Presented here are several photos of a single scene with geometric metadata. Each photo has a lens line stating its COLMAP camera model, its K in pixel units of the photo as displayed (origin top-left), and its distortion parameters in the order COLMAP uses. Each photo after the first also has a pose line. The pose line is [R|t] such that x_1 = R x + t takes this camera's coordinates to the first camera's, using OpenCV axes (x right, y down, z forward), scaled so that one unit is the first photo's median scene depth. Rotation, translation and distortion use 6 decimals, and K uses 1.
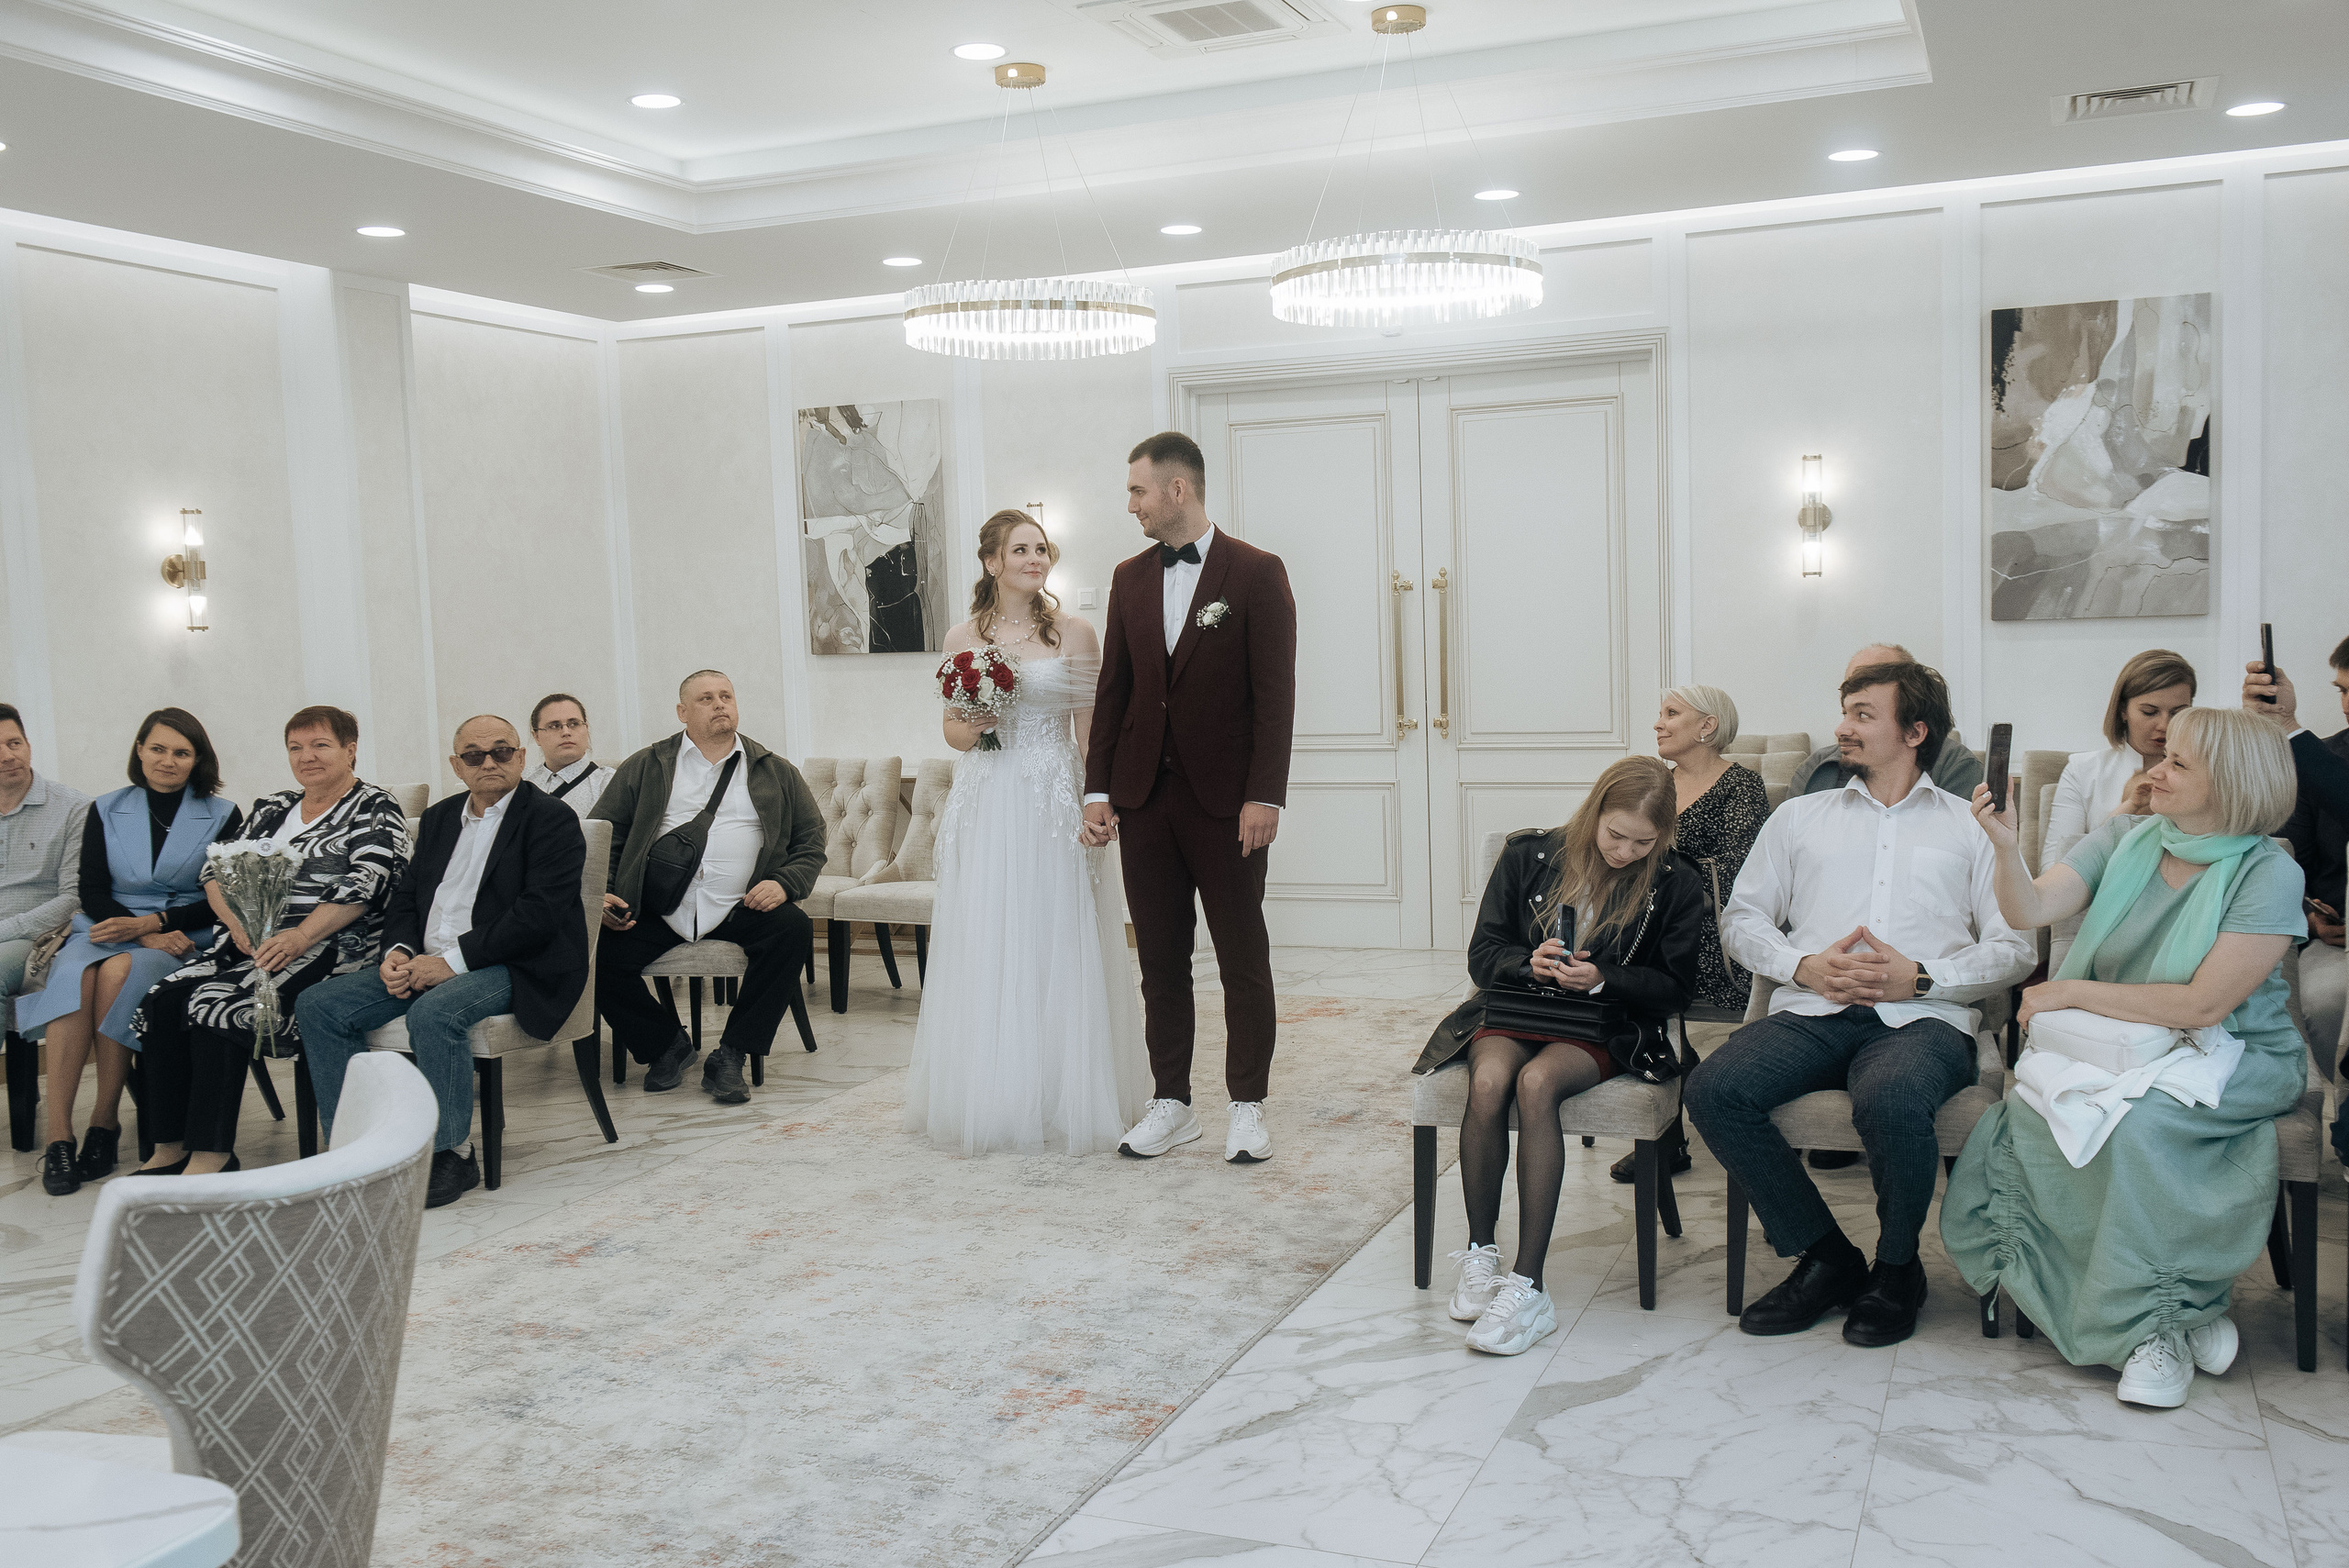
lens RADIAL K [[2062.2, 0, 1192.6], [0, 2062.2, 790.8], [0, 0, 1]] dist [-0.002207, 0.006296]
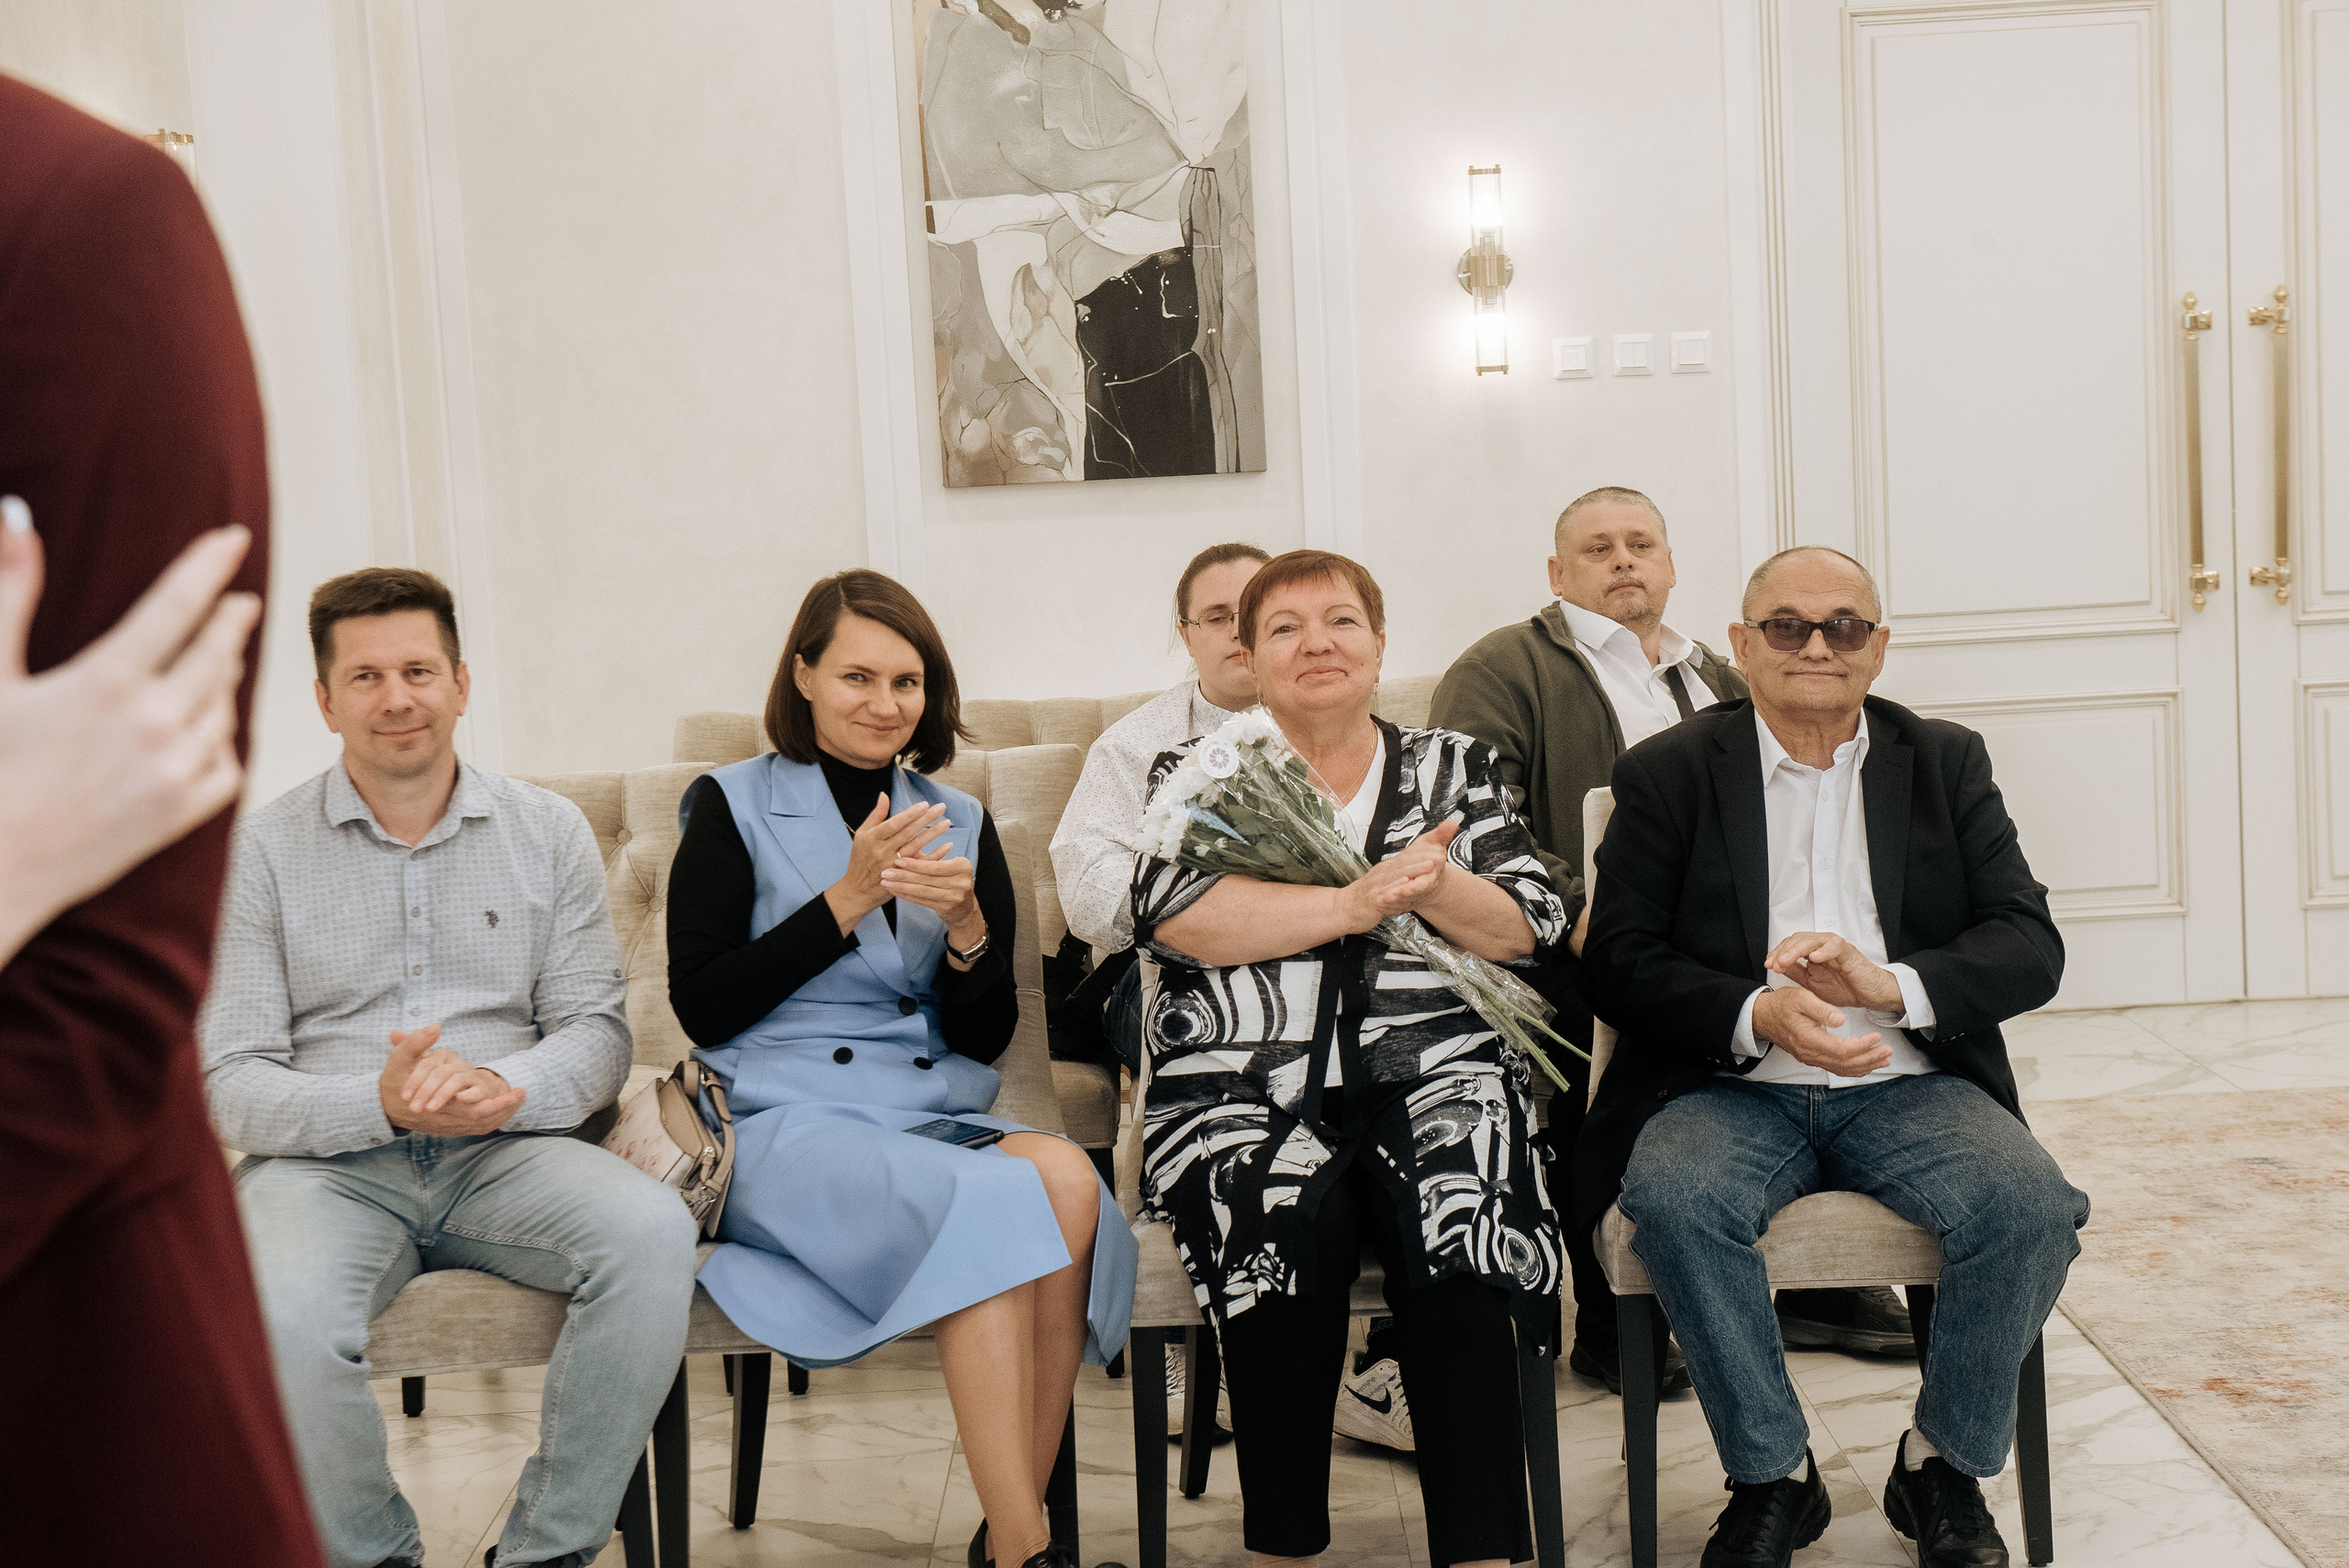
lens RADIAL K [[3786.1, 0, 1185.8], [0, 3786.1, 791.5], [0, 0, 1]] dist [0.118790, 0.000000]
pose [[0.921241, -0.051209, 0.385607, -0.694683], [0.053548, 0.998554, 0.004679, 0.004711], [-0.385289, 0.016338, 0.922651, 0.248450]]
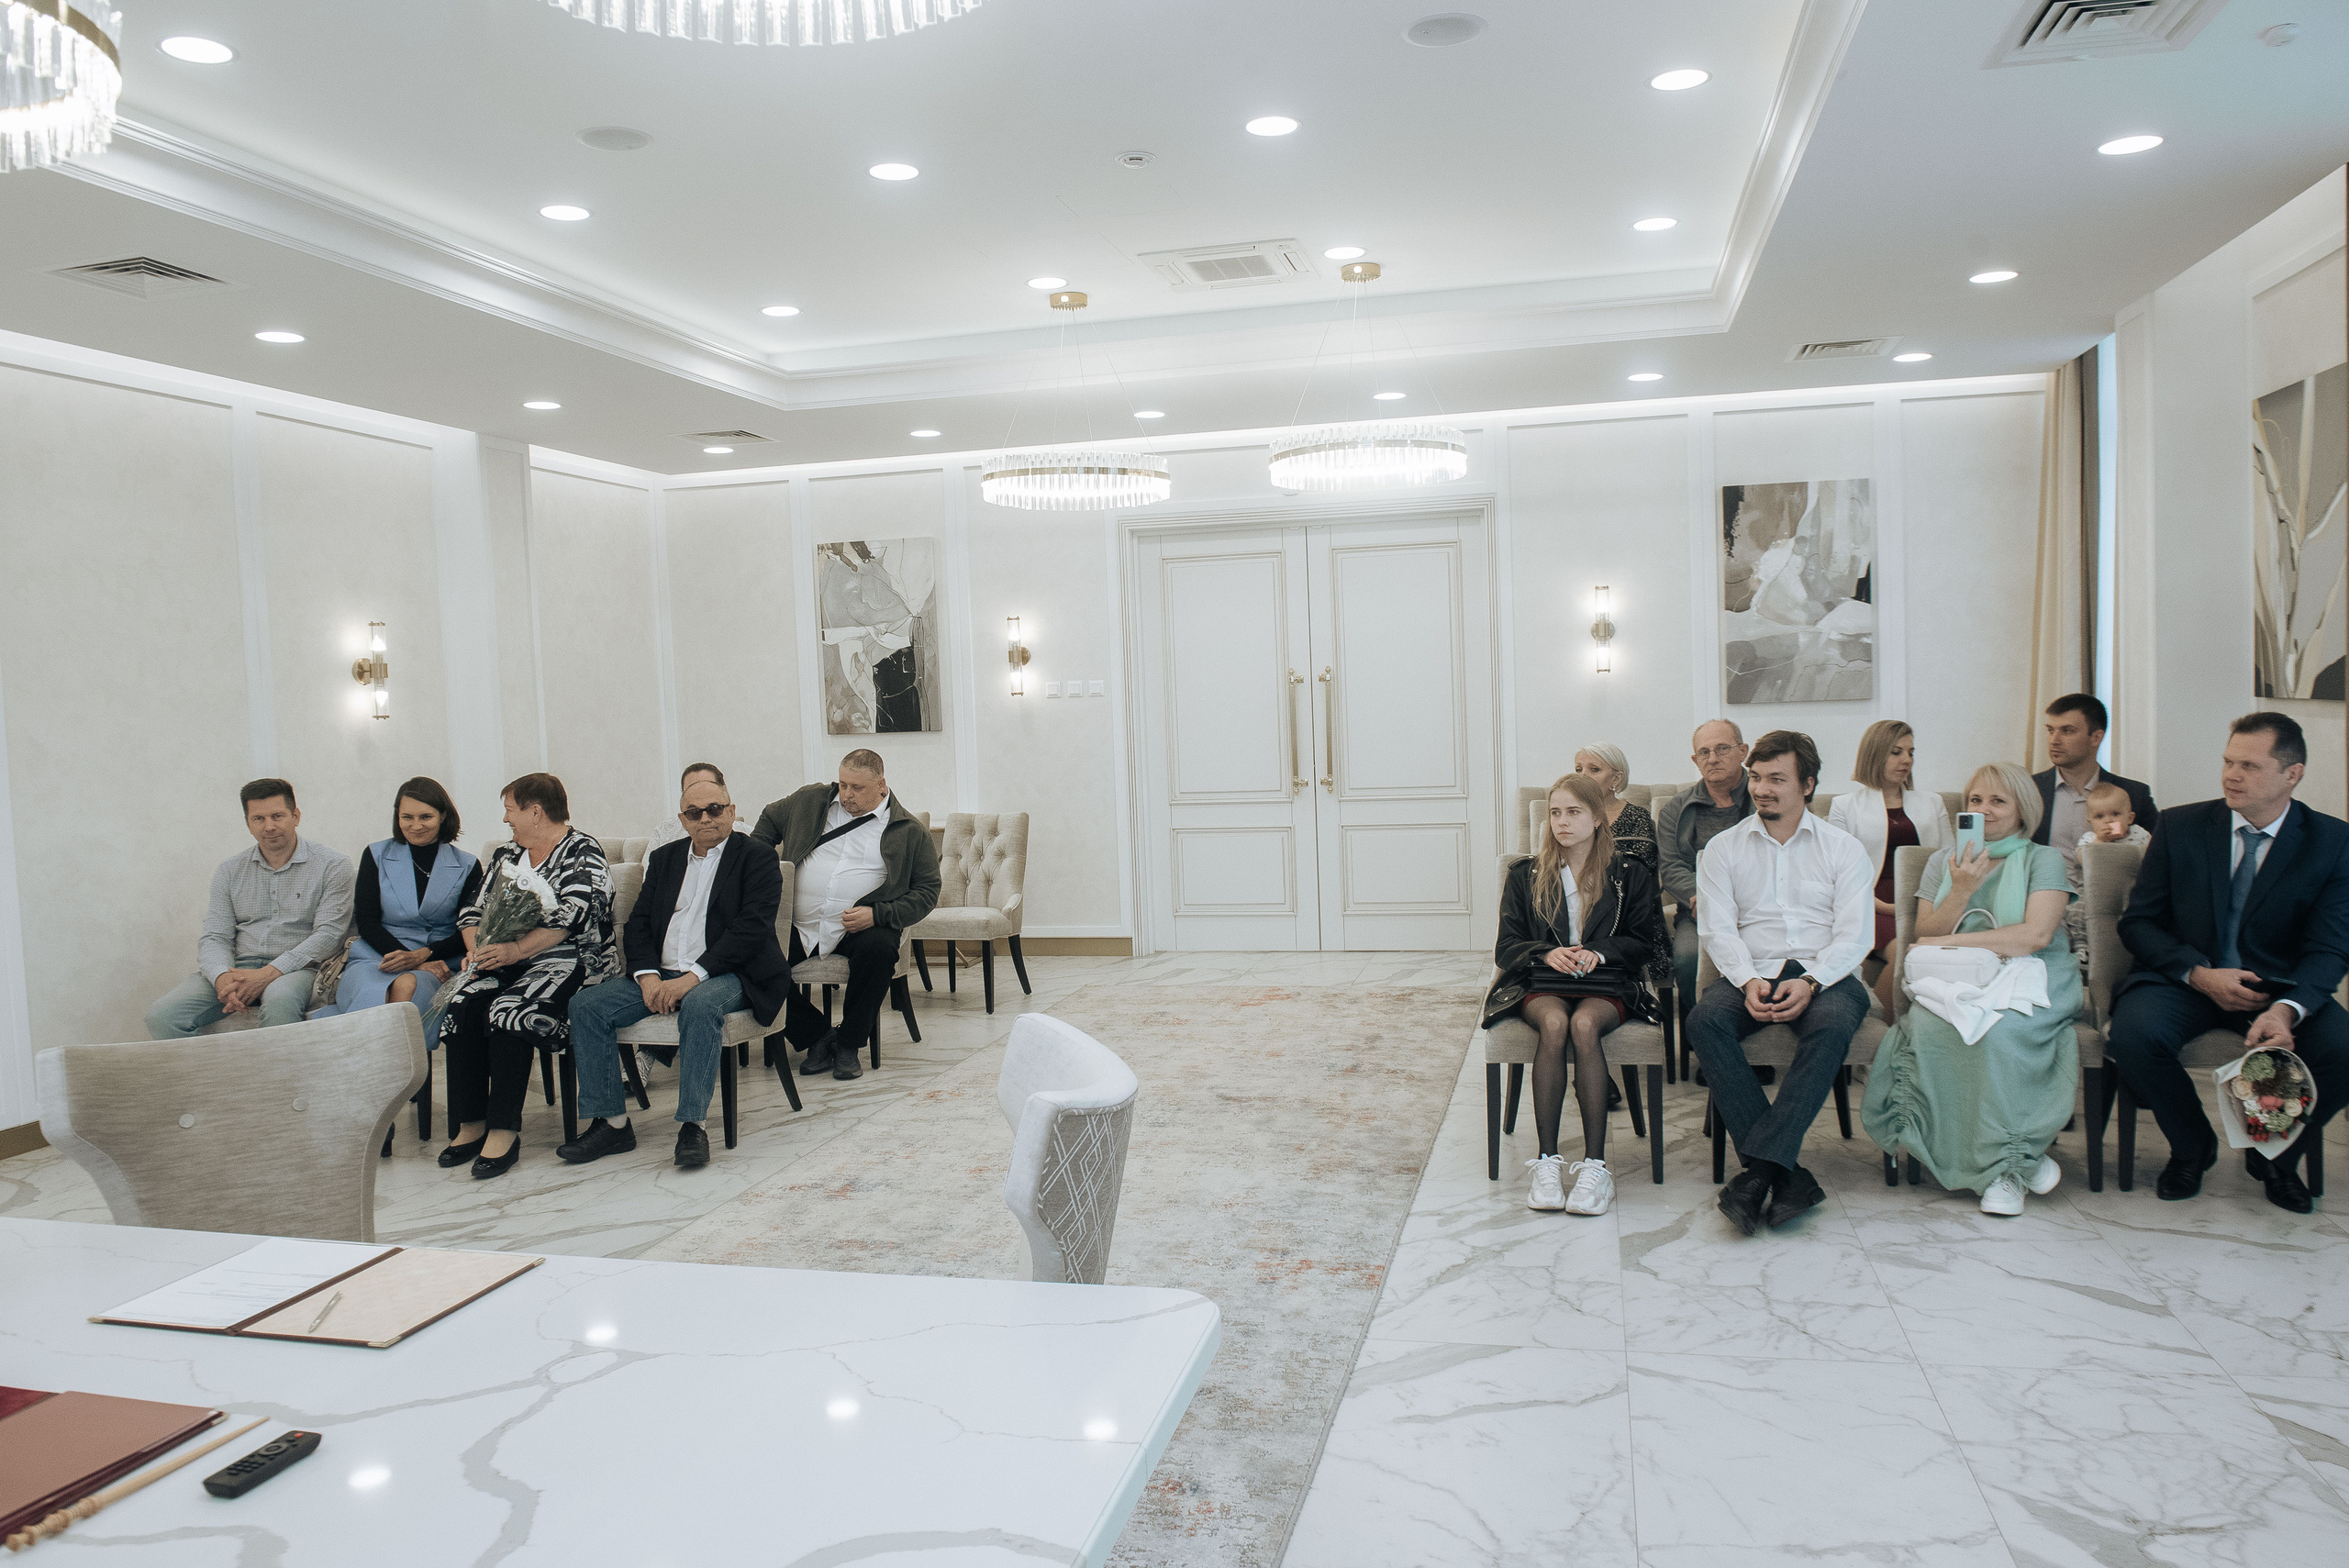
lens RADIAL K [[1621.0, 0, 1195.9], [0, 1621.0, 798.5], [0, 0, 1]] dist [-0.049627, -0.003191]
pose [[0.987444, -0.013882, 0.157358, -0.171898], [0.017955, 0.999539, -0.024486, 0.003589], [-0.156946, 0.027004, 0.987238, -0.038989]]
